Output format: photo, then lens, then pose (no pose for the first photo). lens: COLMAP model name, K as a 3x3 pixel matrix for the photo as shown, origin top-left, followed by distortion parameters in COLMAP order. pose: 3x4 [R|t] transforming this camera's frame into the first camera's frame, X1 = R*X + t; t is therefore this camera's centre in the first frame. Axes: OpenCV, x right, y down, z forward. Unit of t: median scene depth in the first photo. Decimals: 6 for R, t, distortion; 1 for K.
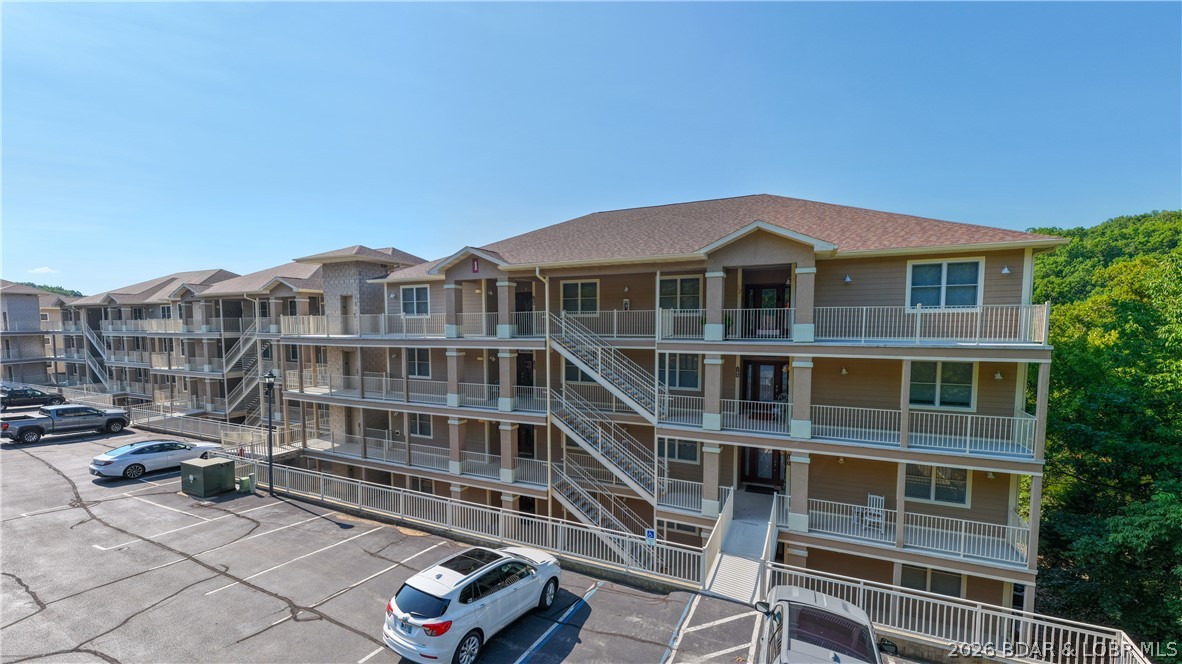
lens RADIAL K [[976.1, 0, 591.0], [0, 976.1, 332.0], [0, 0, 1]] dist [0.039882, -0.085418]
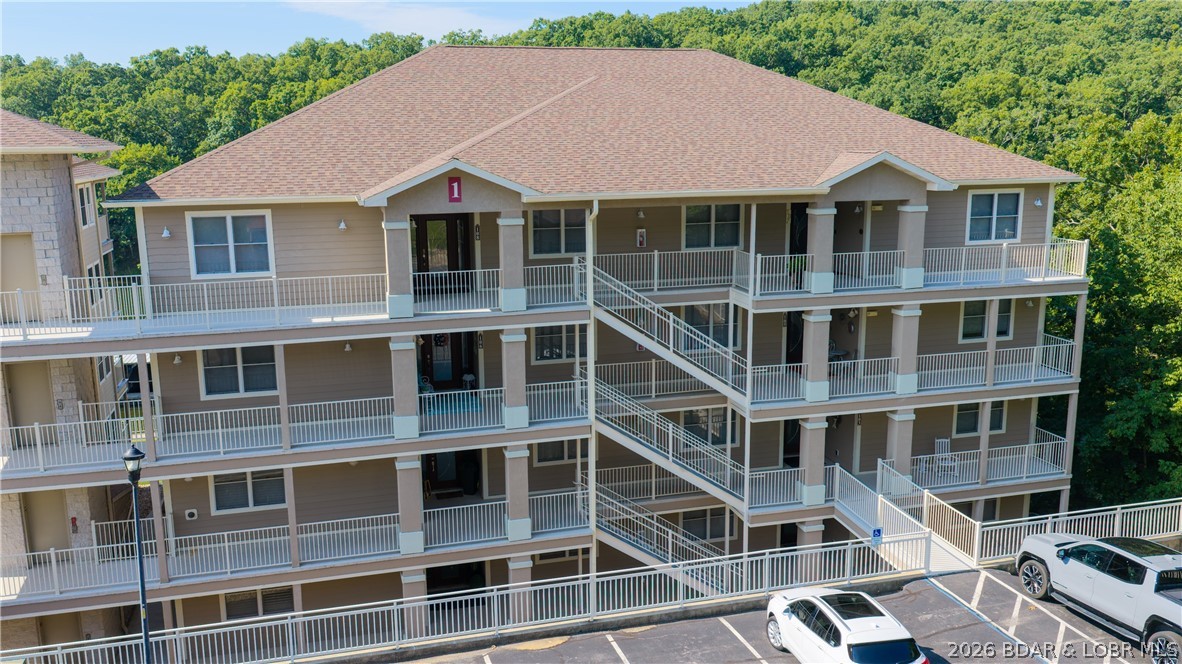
lens RADIAL K [[1055.6, 0, 591.2], [0, 1055.6, 375.0], [0, 0, 1]] dist [0.011254, 0.002069]
pose [[0.494652, -0.095642, 0.863812, -0.649088], [0.056778, 0.995359, 0.077694, -0.002063], [-0.867234, 0.010614, 0.497787, 0.630725]]
